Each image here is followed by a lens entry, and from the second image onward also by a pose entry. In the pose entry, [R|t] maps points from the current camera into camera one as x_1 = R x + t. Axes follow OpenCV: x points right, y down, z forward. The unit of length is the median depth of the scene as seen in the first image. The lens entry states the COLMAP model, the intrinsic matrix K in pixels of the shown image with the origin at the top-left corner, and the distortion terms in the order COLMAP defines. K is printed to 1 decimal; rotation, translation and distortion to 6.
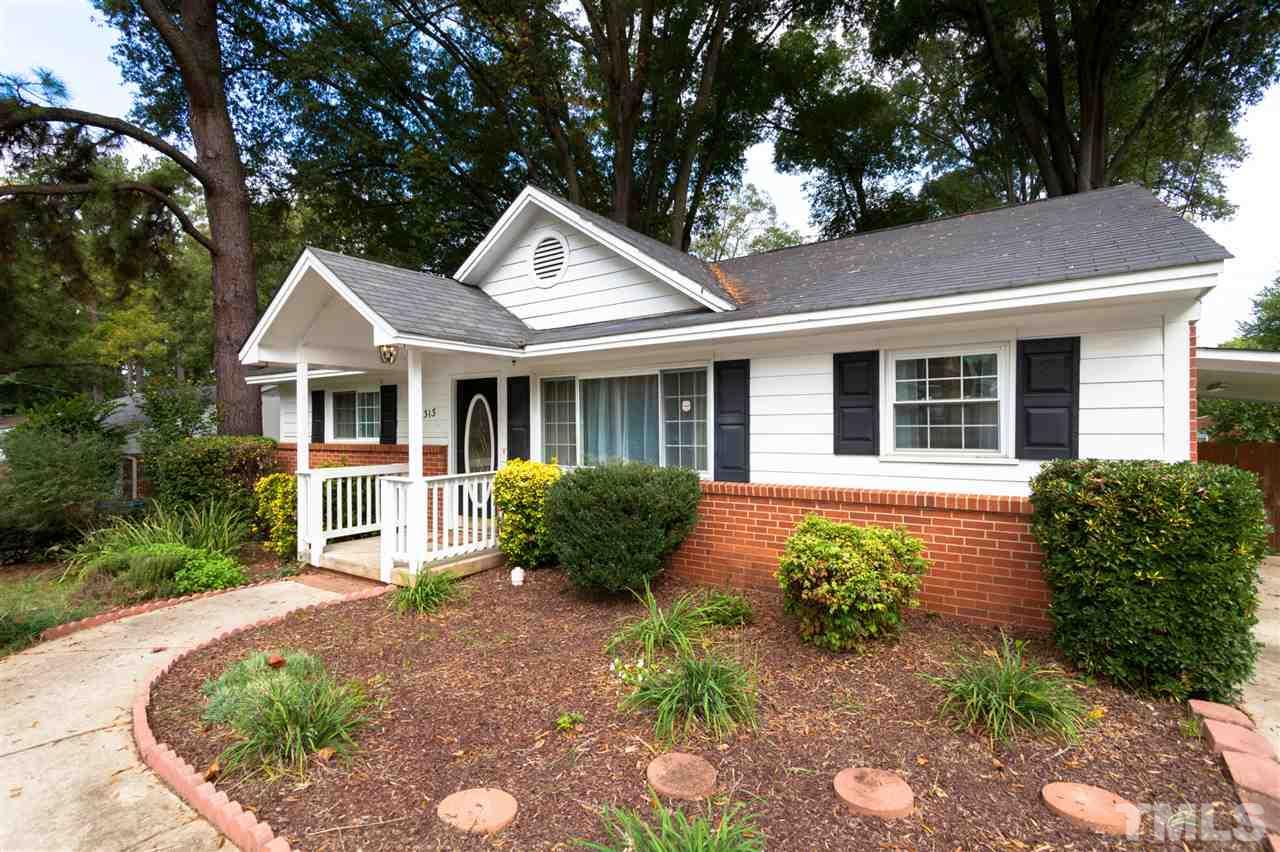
lens RADIAL K [[578.0, 0, 640.0], [0, 578.0, 426.0], [0, 0, 1]] dist [0.008281, -0.000407]
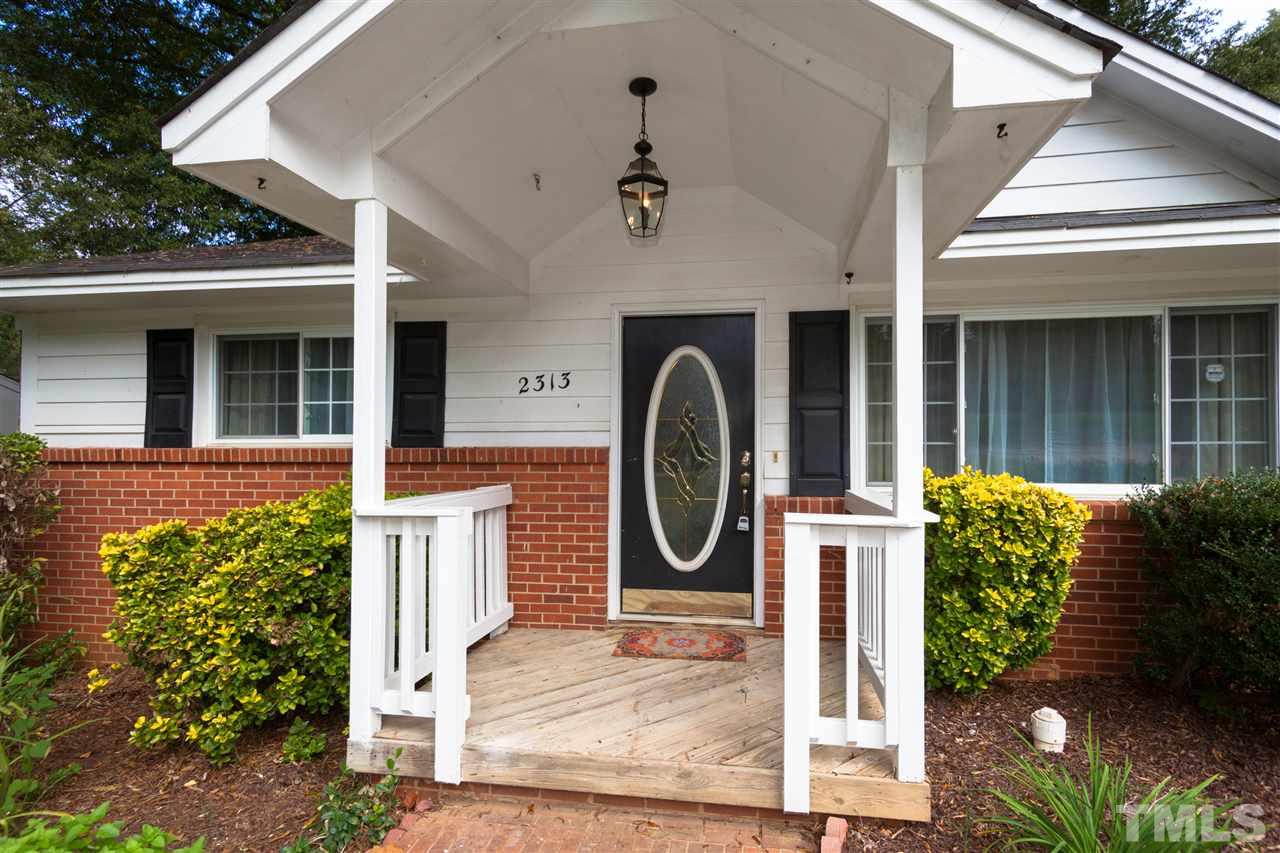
lens RADIAL K [[595.9, 0, 654.5], [0, 595.9, 441.8], [0, 0, 1]] dist [0.008750, -0.000149]
pose [[0.907929, 0.014997, 0.418855, -0.713120], [-0.009314, 0.999835, -0.015610, 0.050632], [-0.419020, 0.010272, 0.907919, 0.739319]]
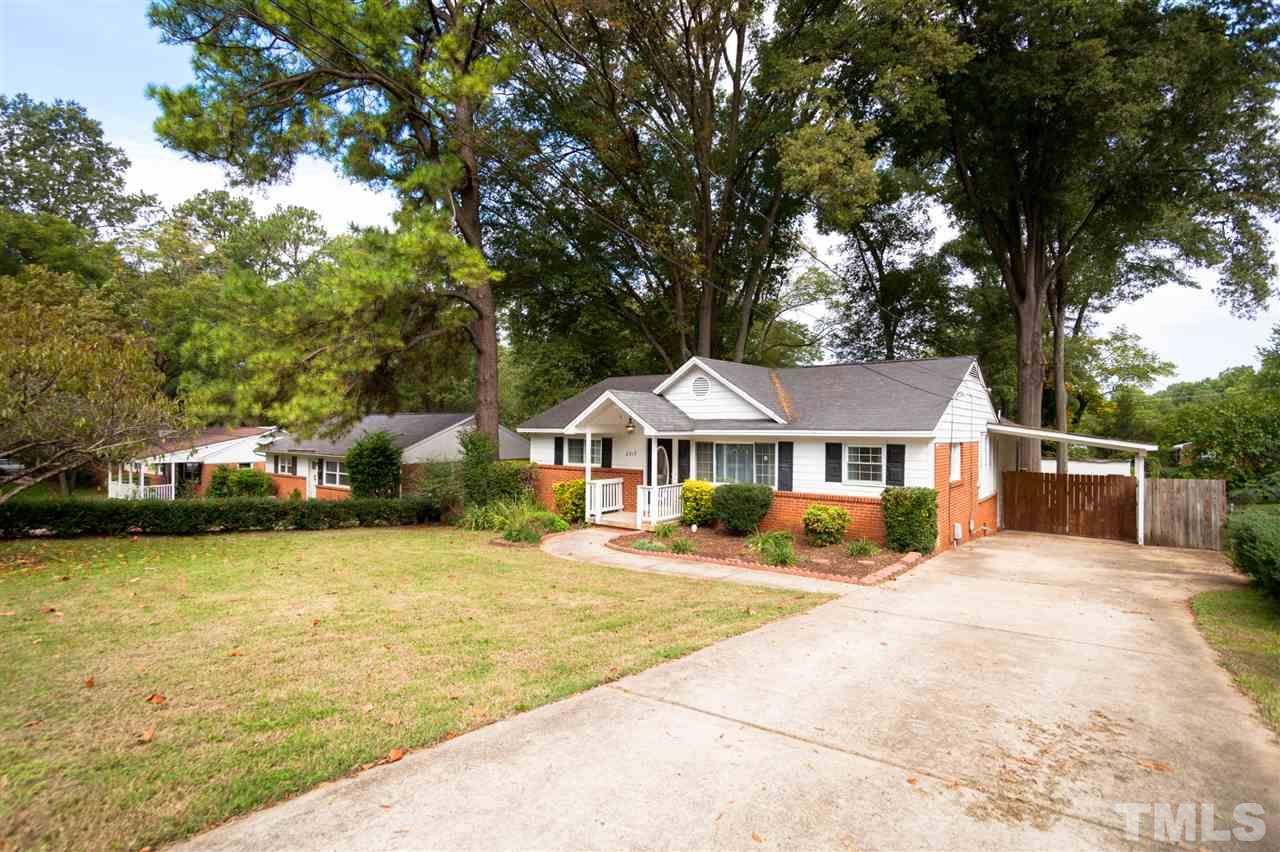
lens RADIAL K [[578.0, 0, 640.0], [0, 578.0, 426.0], [0, 0, 1]] dist [0.008281, -0.000407]
pose [[0.997666, 0.013097, -0.067012, -0.293637], [-0.013537, 0.999890, -0.006113, -0.154855], [0.066924, 0.007006, 0.997733, -1.489321]]
